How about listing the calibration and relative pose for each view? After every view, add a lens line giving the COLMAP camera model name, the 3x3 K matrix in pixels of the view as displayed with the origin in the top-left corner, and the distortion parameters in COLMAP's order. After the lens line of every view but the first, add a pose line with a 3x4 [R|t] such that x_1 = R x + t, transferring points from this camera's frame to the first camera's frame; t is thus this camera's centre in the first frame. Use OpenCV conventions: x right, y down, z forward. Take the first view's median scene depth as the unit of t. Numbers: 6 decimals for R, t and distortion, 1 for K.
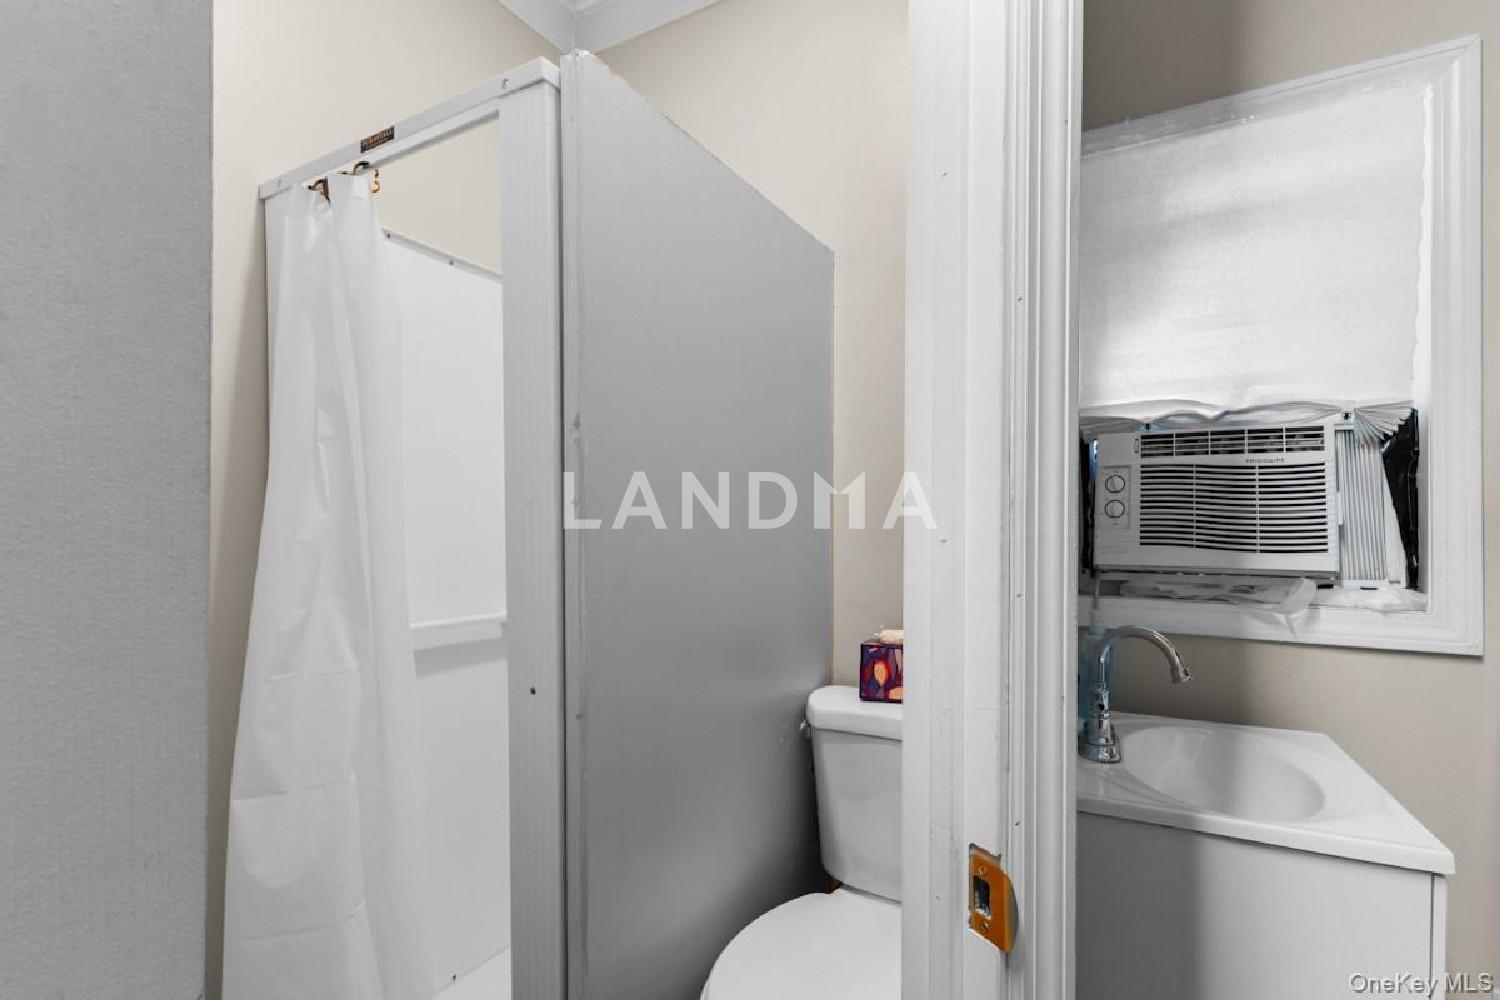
lens RADIAL K [[644.8, 0, 779.9], [0, 644.8, 537.0], [0, 0, 1]] dist [0.009460, -0.000756]
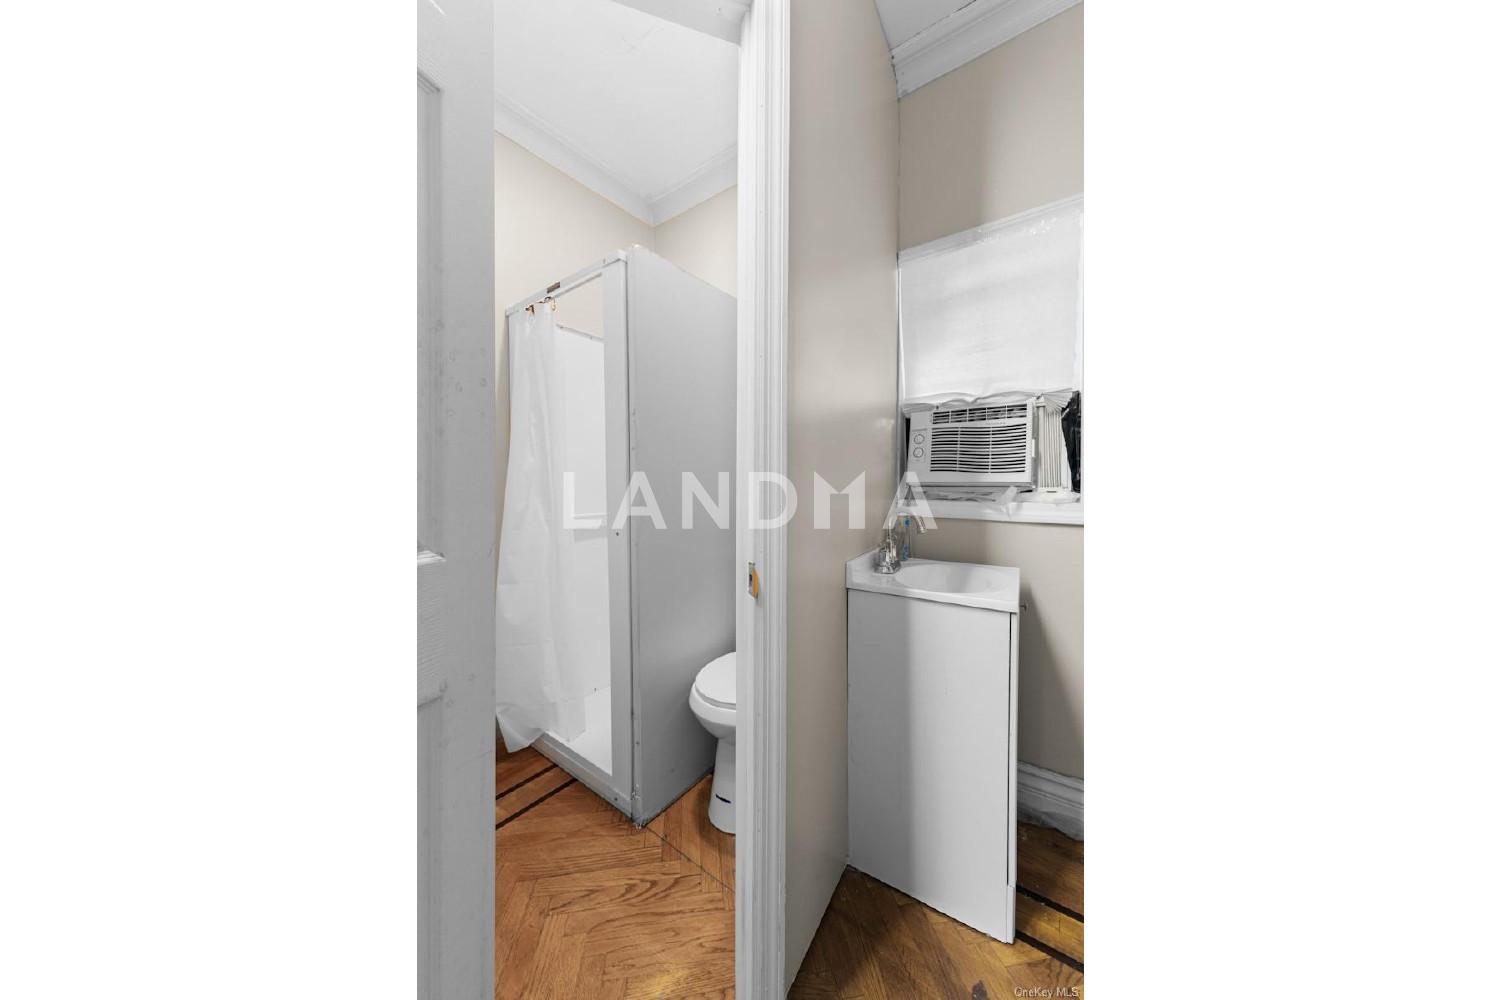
lens RADIAL K [[408.5, 0, 747.9], [0, 408.5, 495.6], [0, 0, 1]] dist [0.022845, 0.000027]
pose [[0.988797, 0.000622, -0.149267, 0.231173], [0.000666, 0.999963, 0.008579, 0.079007], [0.149266, -0.008582, 0.988760, -0.280805]]
